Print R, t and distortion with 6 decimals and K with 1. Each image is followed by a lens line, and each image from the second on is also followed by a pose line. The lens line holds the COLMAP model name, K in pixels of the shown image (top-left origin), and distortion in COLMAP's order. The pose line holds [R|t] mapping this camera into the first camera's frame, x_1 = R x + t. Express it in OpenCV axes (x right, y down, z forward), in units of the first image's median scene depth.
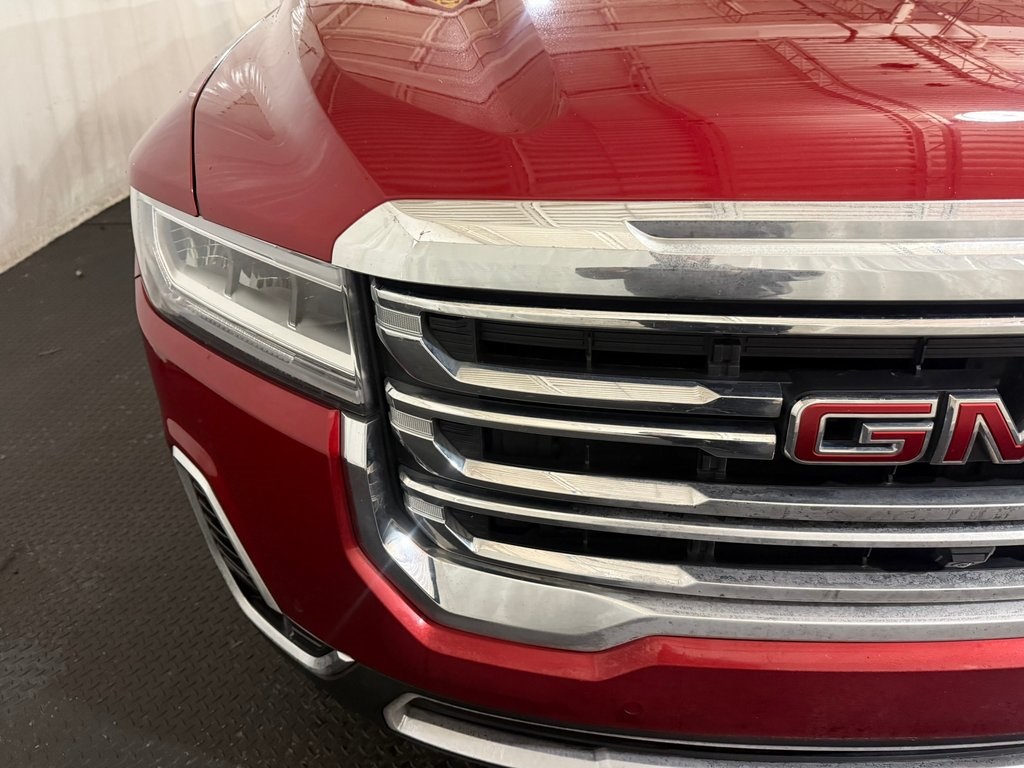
lens RADIAL K [[700.2, 0, 516.6], [0, 700.2, 374.2], [0, 0, 1]] dist [0.048974, -0.073438]
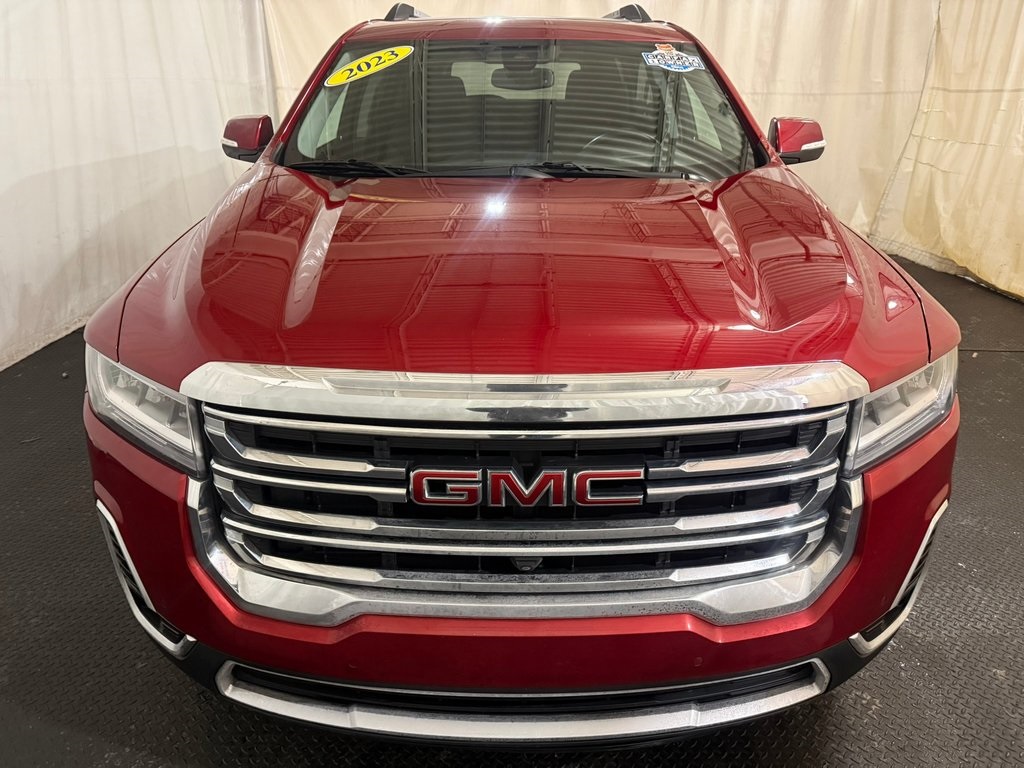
lens RADIAL K [[689.5, 0, 518.1], [0, 689.5, 355.6], [0, 0, 1]] dist [-0.022386, 0.004737]
pose [[0.999392, 0.022967, 0.026217, 0.491508], [-0.018163, 0.985162, -0.170664, 0.033982], [-0.029748, 0.170084, 0.984981, -0.710508]]
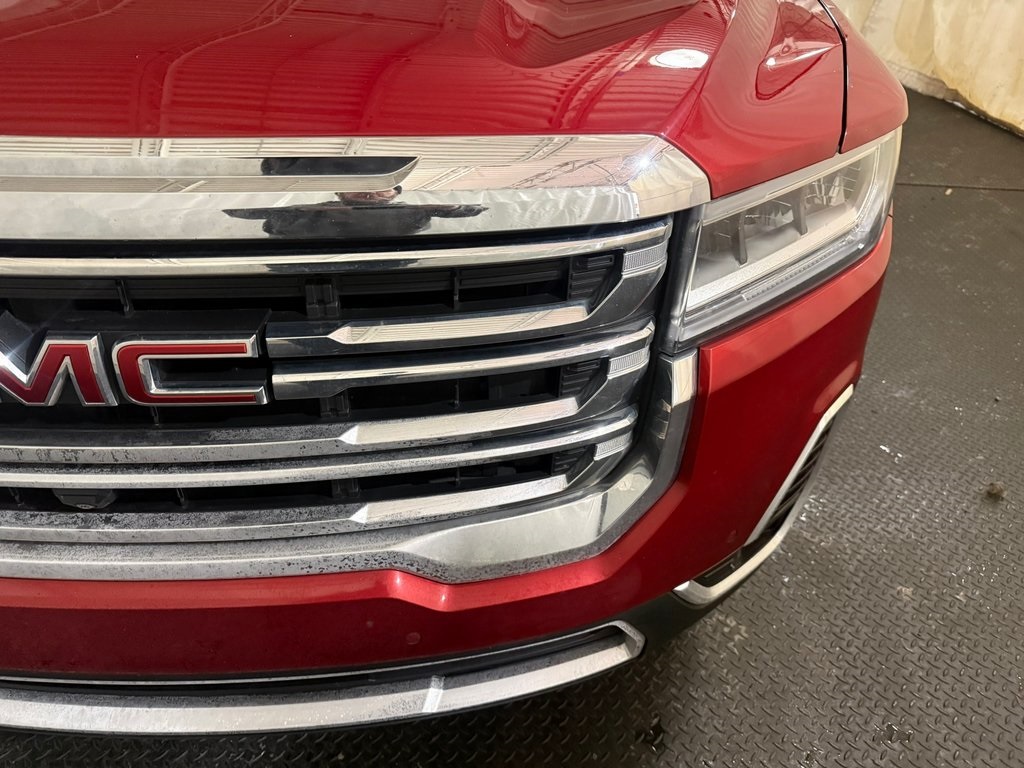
lens RADIAL K [[716.8, 0, 509.5], [0, 716.8, 365.7], [0, 0, 1]] dist [-0.012685, -0.008210]
pose [[0.996917, 0.025536, 0.074196, 1.028206], [-0.030078, 0.997699, 0.060759, -0.009492], [-0.072473, -0.062803, 0.995391, -0.043279]]
